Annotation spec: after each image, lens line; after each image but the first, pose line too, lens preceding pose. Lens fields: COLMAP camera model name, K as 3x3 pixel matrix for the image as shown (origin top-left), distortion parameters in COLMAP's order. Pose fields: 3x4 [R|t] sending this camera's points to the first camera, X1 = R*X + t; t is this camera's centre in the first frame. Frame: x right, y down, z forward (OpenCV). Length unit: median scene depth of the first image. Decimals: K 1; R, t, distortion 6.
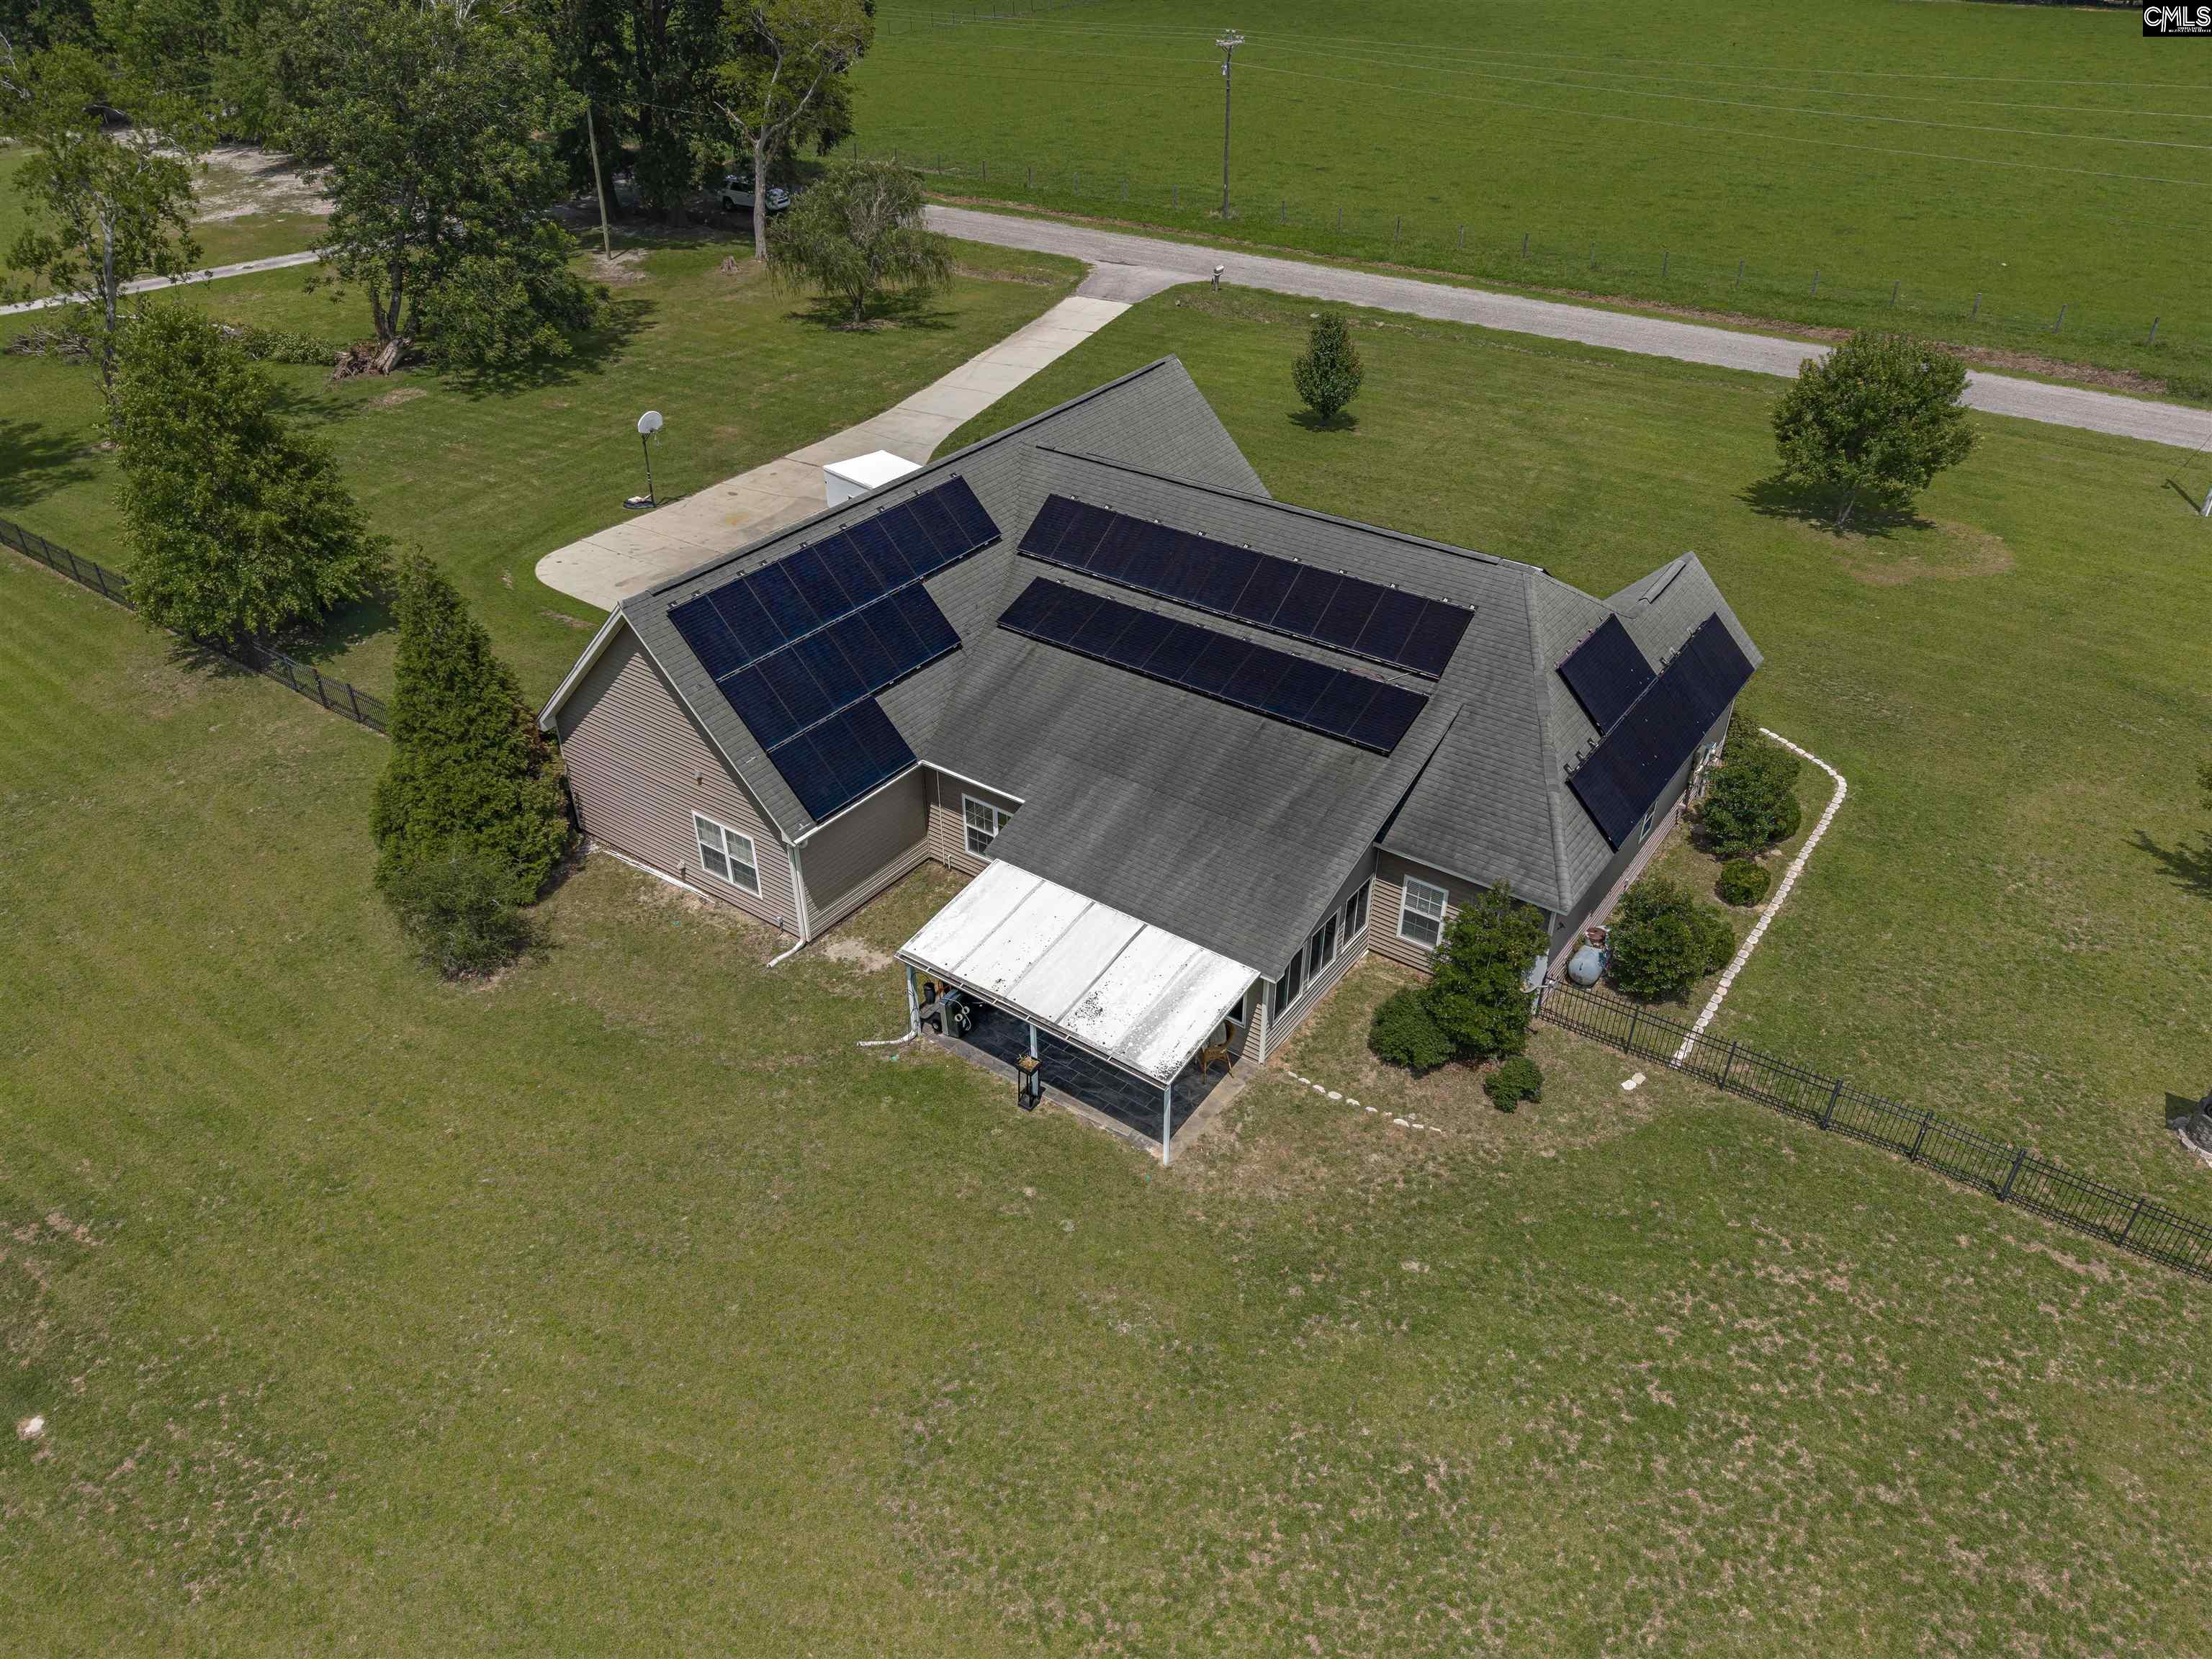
lens RADIAL K [[1585.0, 0, 1101.9], [0, 1585.0, 746.5], [0, 0, 1]] dist [-0.030818, -0.005411]
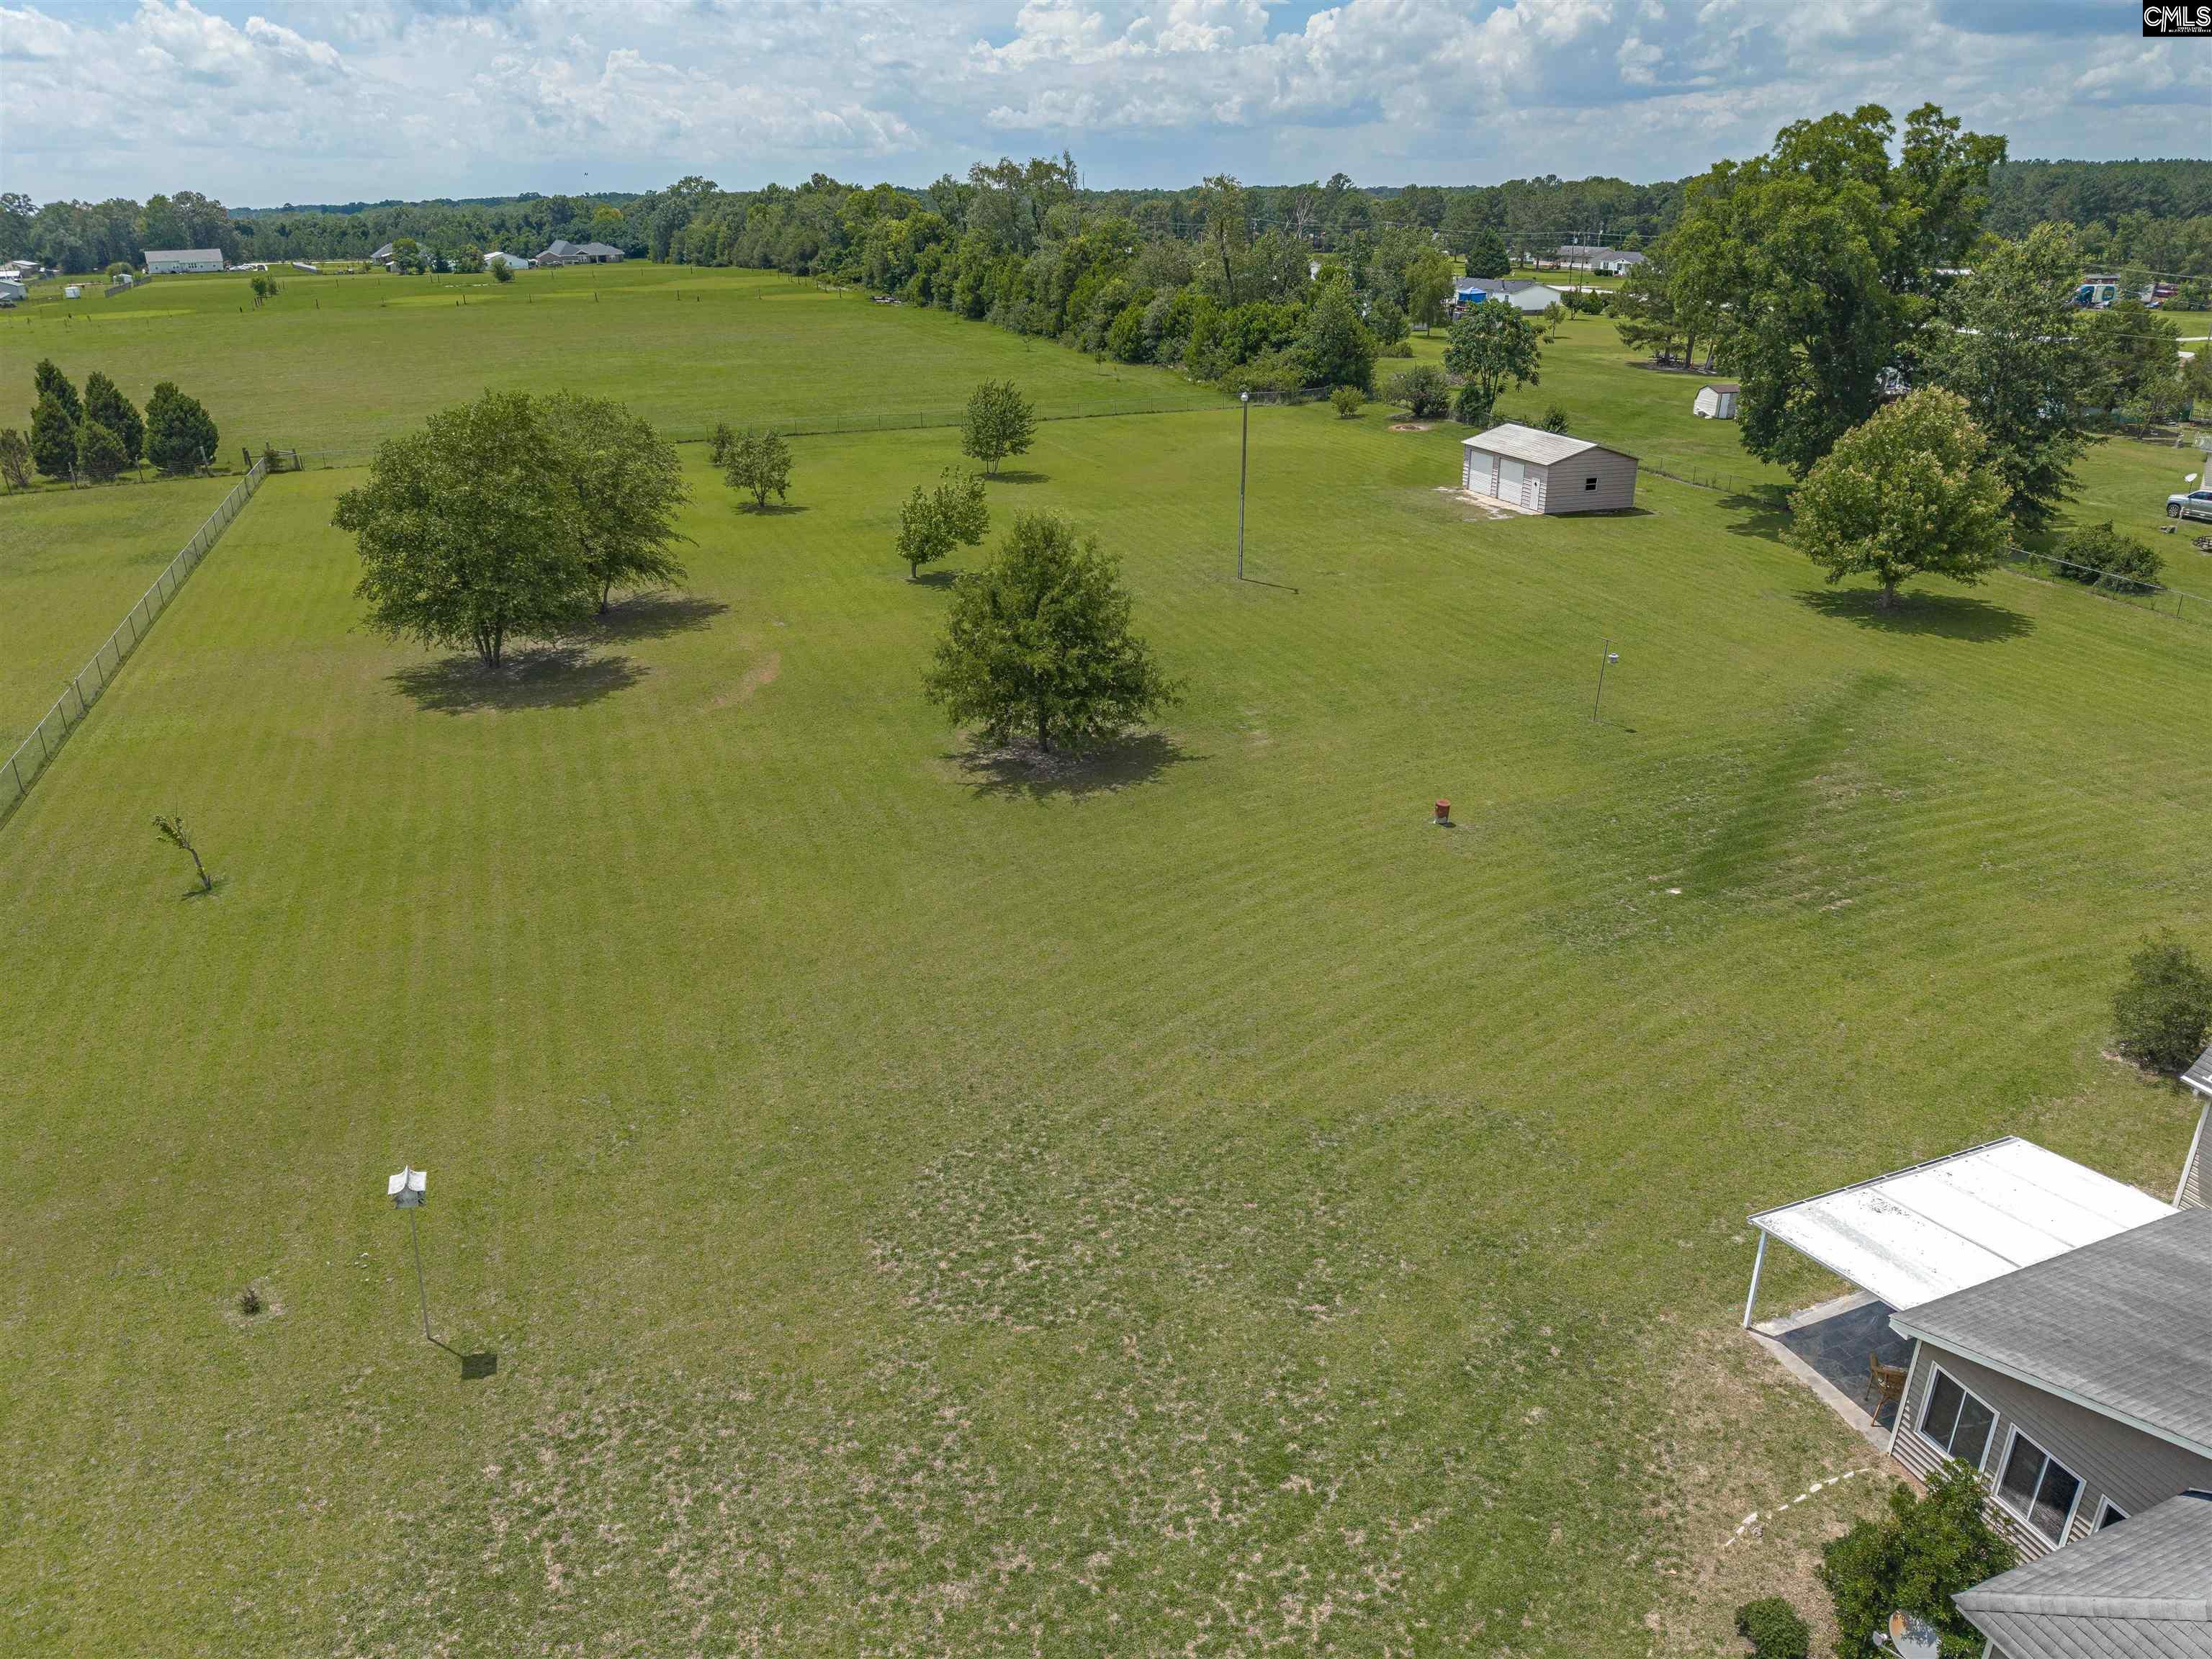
lens RADIAL K [[1530.0, 0, 1102.4], [0, 1530.0, 822.4], [0, 0, 1]] dist [0.065327, -0.166496]
pose [[-0.540014, 0.326165, -0.775888, 0.840346], [-0.429448, 0.686049, 0.587292, -0.311903], [0.723851, 0.650349, -0.230405, 0.703216]]
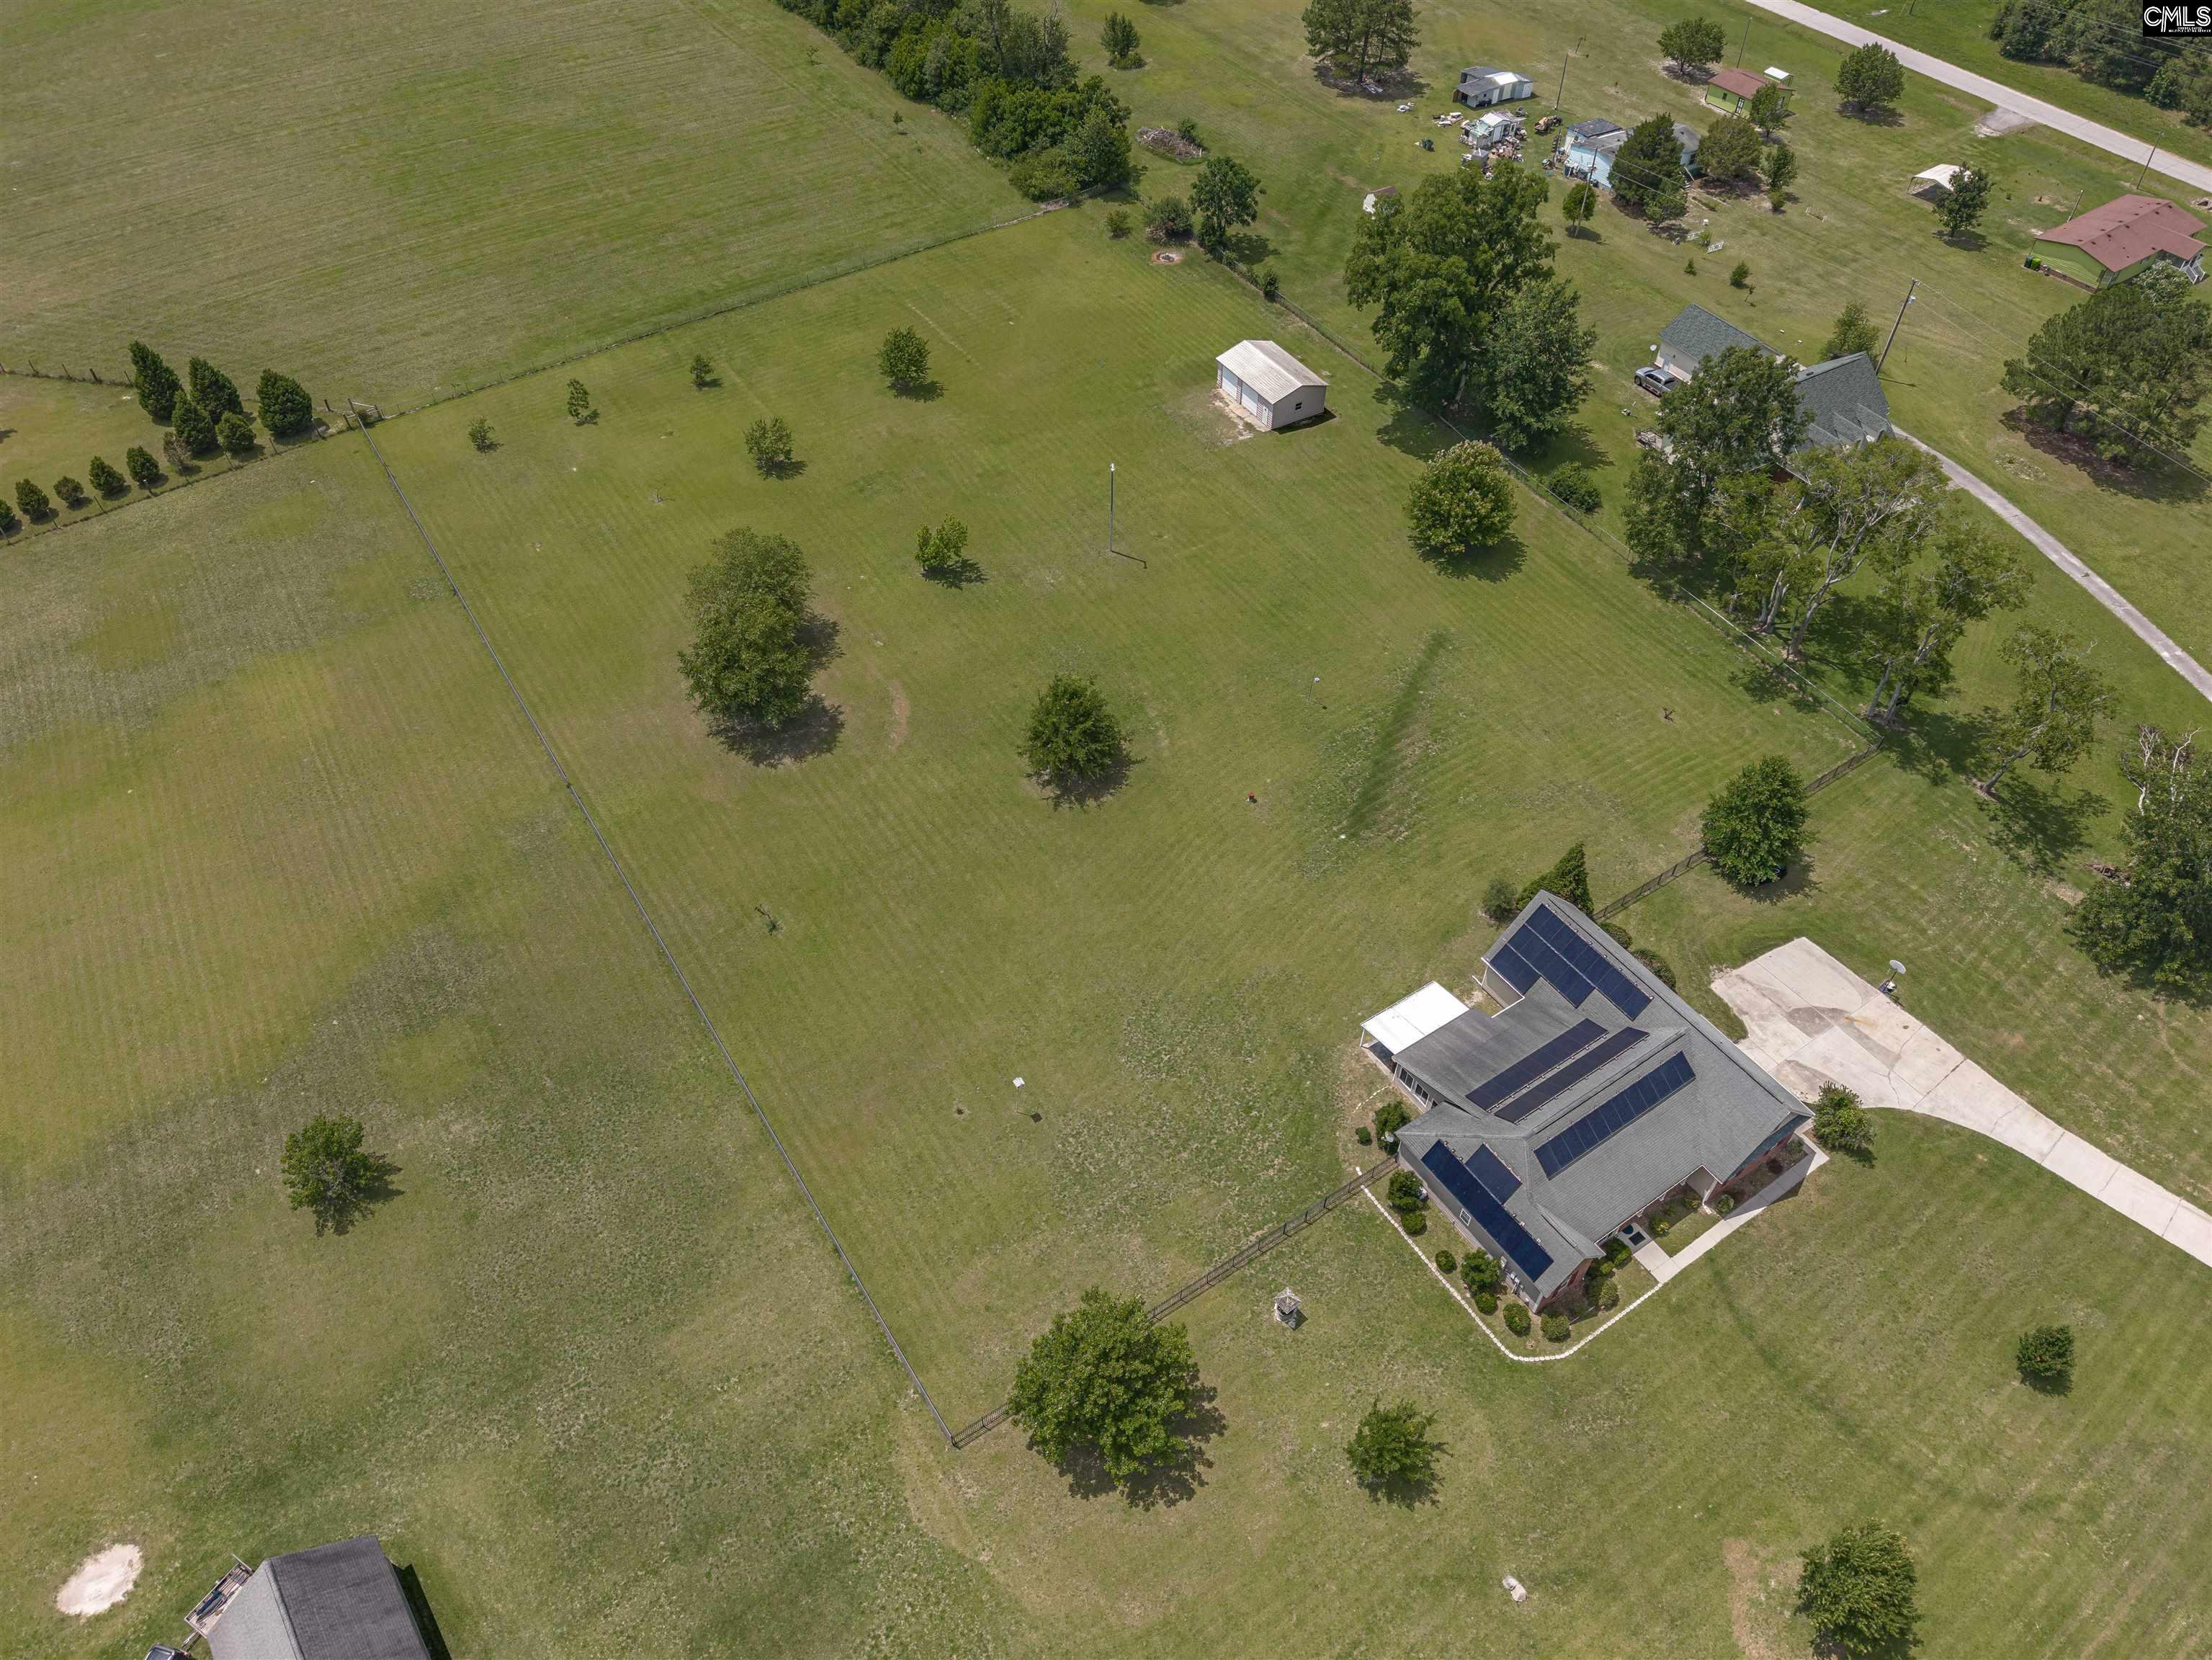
lens RADIAL K [[1550.0, 0, 1106.0], [0, 1550.0, 830.0], [0, 0, 1]] dist [-0.026273, -0.007278]
pose [[-0.345008, 0.681823, -0.645048, 2.076326], [-0.493874, 0.452541, 0.742492, -2.176529], [0.798159, 0.574738, 0.180604, -0.356171]]
